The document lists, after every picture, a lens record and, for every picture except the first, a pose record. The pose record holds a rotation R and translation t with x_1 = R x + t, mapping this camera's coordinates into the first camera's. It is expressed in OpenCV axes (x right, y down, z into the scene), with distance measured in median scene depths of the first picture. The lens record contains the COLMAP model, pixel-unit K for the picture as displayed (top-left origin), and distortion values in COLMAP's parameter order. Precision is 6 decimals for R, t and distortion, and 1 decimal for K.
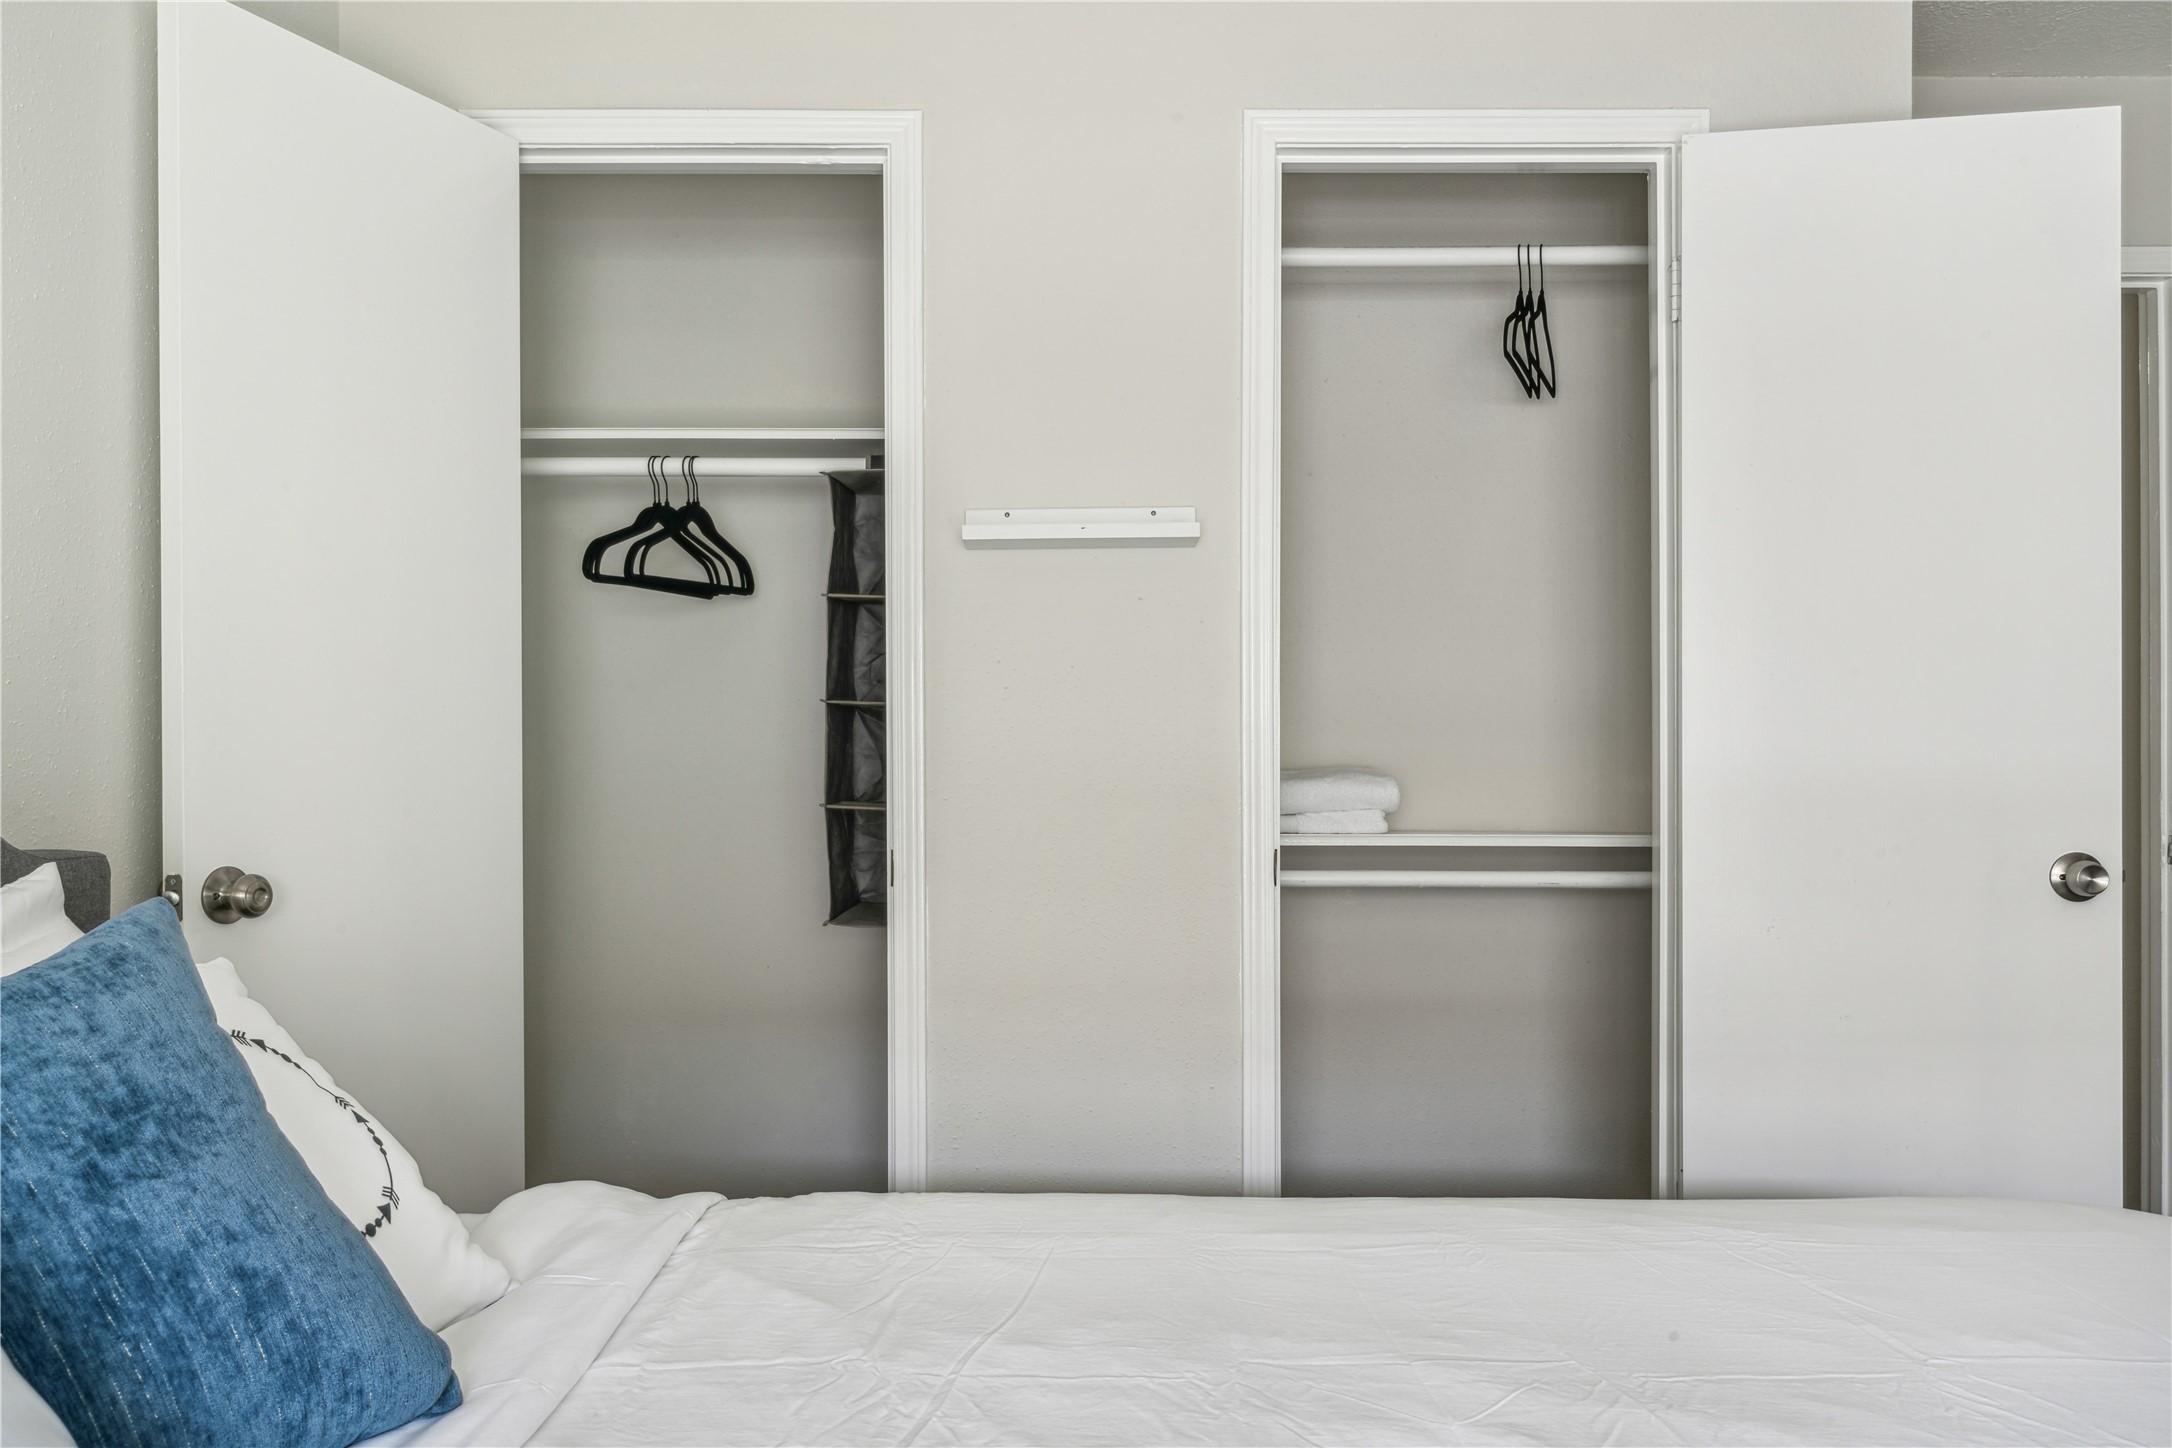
lens RADIAL K [[1739.9, 0, 1086.7], [0, 1739.9, 738.1], [0, 0, 1]] dist [0.026730, -0.007937]
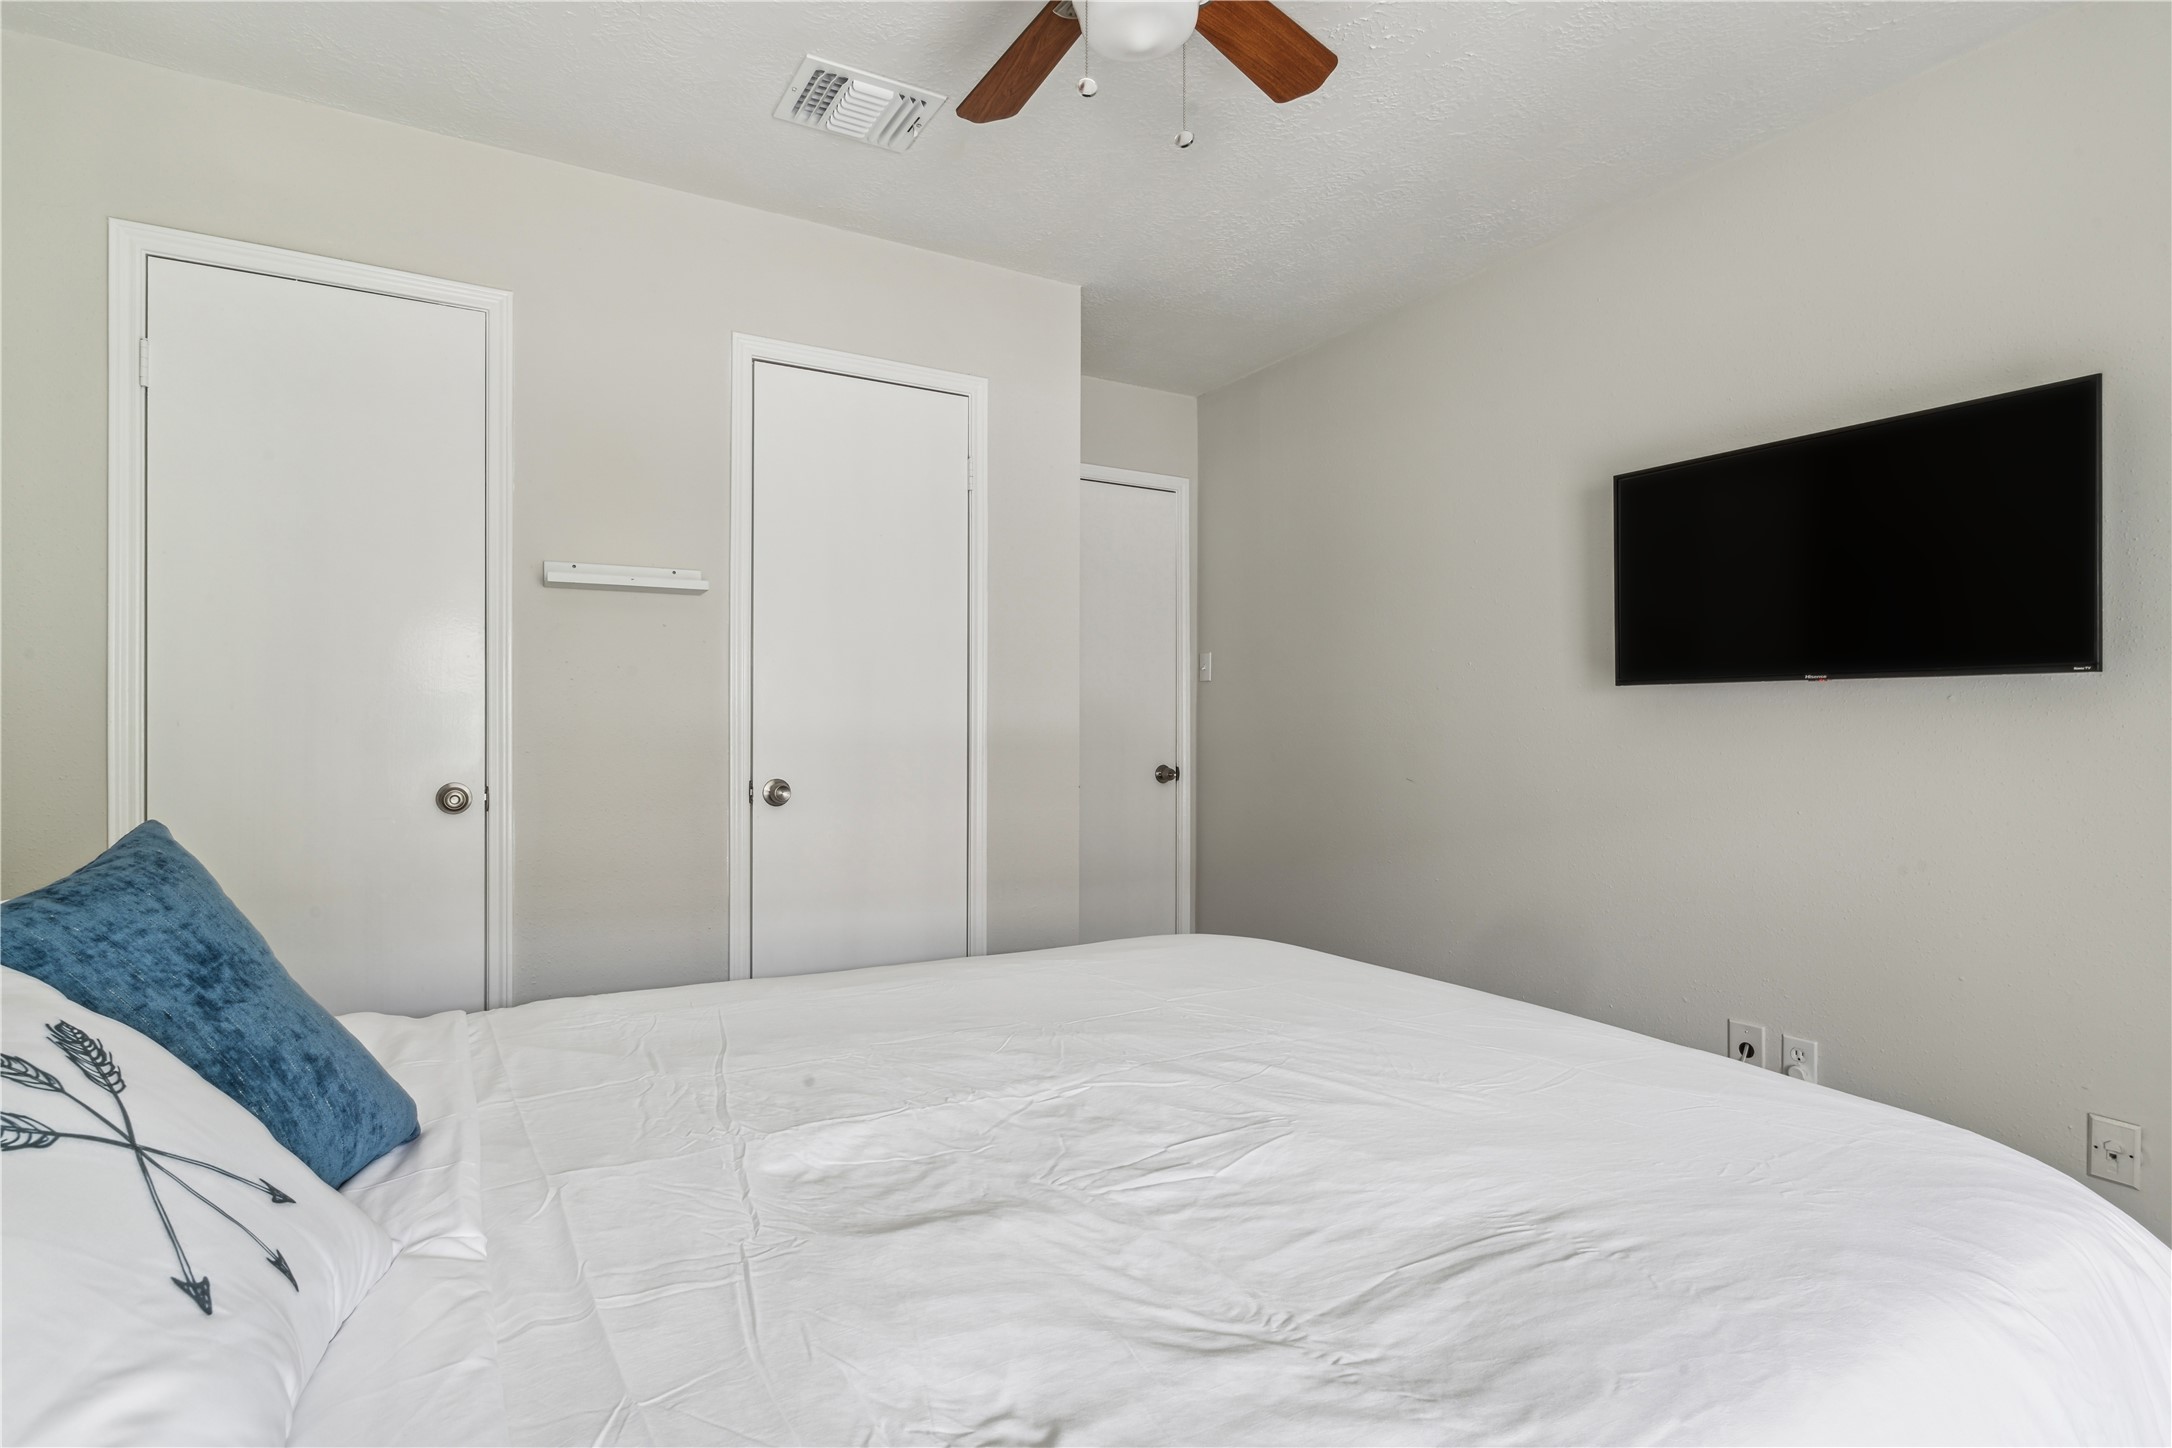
lens RADIAL K [[1069.0, 0, 1097.4], [0, 1069.0, 717.0], [0, 0, 1]] dist [0.003504, 0.002160]
pose [[0.865673, 0.006874, 0.500563, -0.357192], [-0.007967, 0.999968, 0.000046, 0.002388], [-0.500547, -0.004028, 0.865700, -0.152483]]
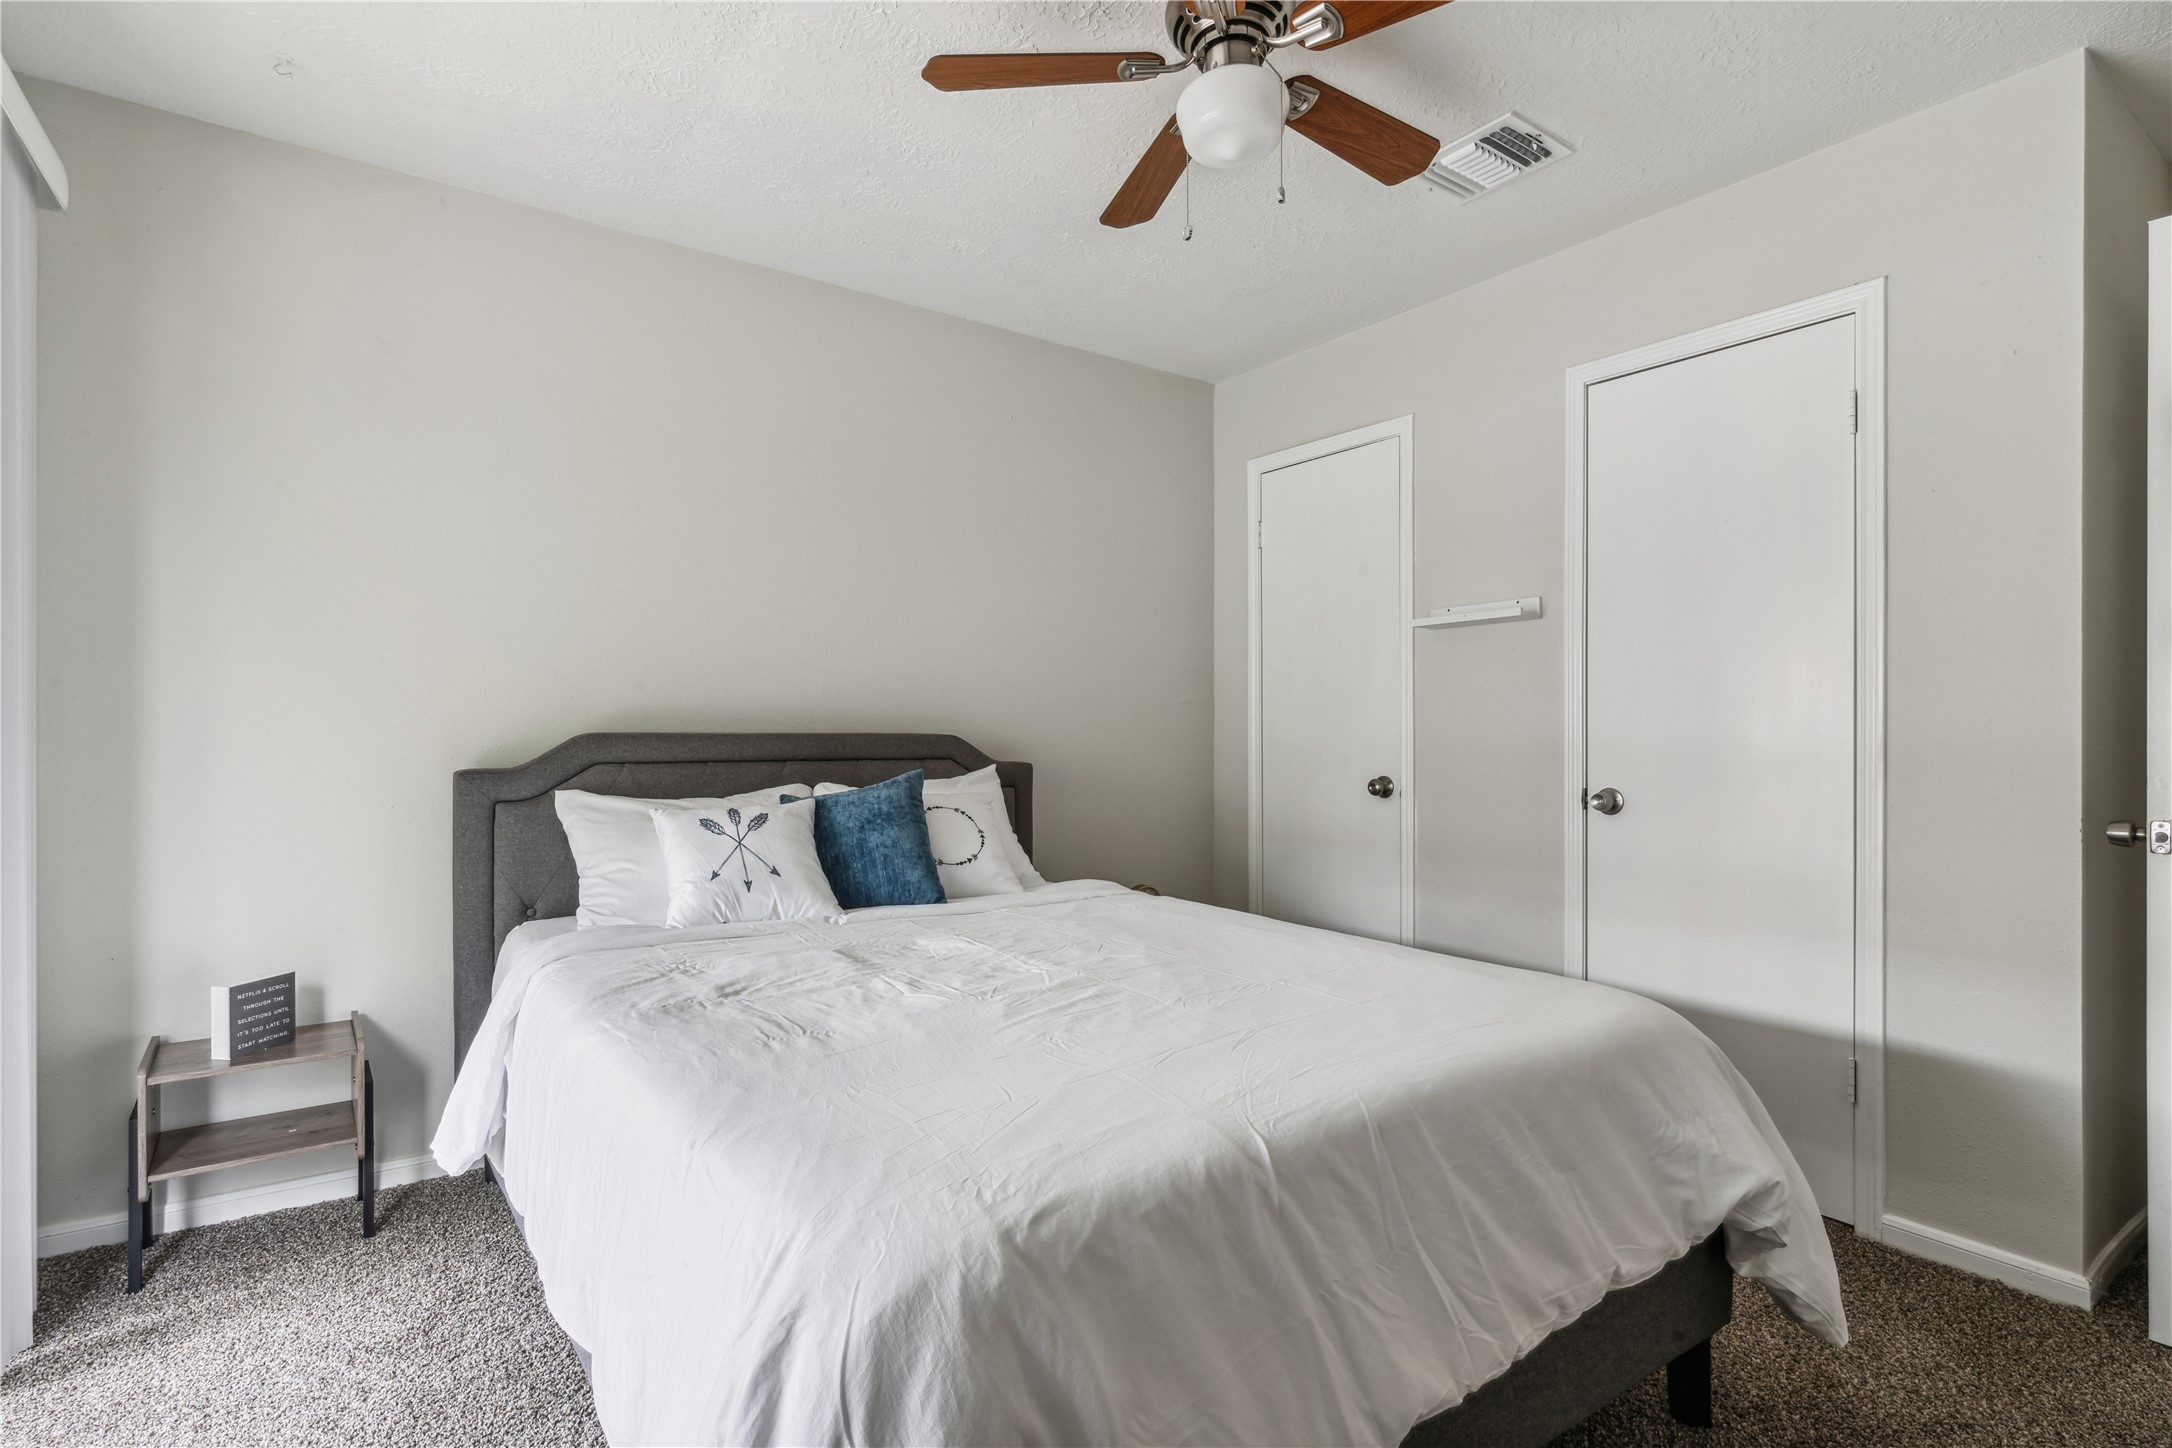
lens RADIAL K [[1069.0, 0, 1091.7], [0, 1069.0, 740.1], [0, 0, 1]] dist [0.003504, 0.002160]
pose [[0.587473, 0.004387, -0.809232, 1.903503], [0.008435, 0.999898, 0.011544, 0.000849], [0.809200, -0.013608, 0.587376, -0.110851]]
